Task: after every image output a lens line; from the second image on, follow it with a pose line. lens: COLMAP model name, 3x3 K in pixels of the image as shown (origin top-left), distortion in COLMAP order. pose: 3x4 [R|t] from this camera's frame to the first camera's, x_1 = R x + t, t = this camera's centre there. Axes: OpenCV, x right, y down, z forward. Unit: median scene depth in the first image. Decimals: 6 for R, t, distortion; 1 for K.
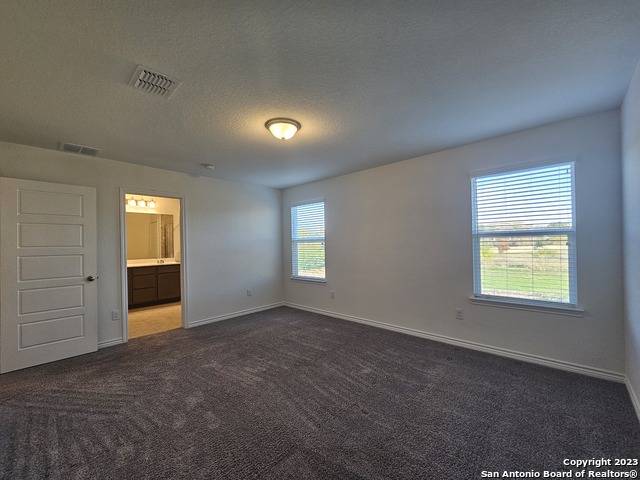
lens RADIAL K [[263.9, 0, 315.3], [0, 263.9, 242.0], [0, 0, 1]] dist [0.000725, 0.000067]
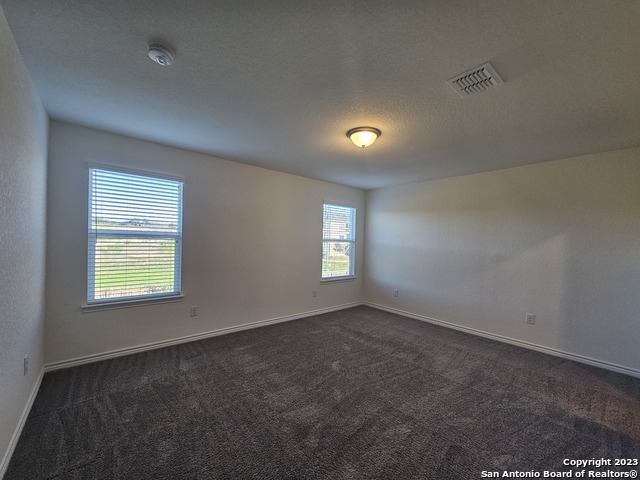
lens RADIAL K [[257.2, 0, 317.5], [0, 257.2, 240.8], [0, 0, 1]] dist [-0.000940, -0.000045]
pose [[0.114406, 0.032222, 0.992911, -0.662869], [-0.024102, 0.999270, -0.029652, 0.016761], [-0.993142, -0.020539, 0.115099, 0.618761]]
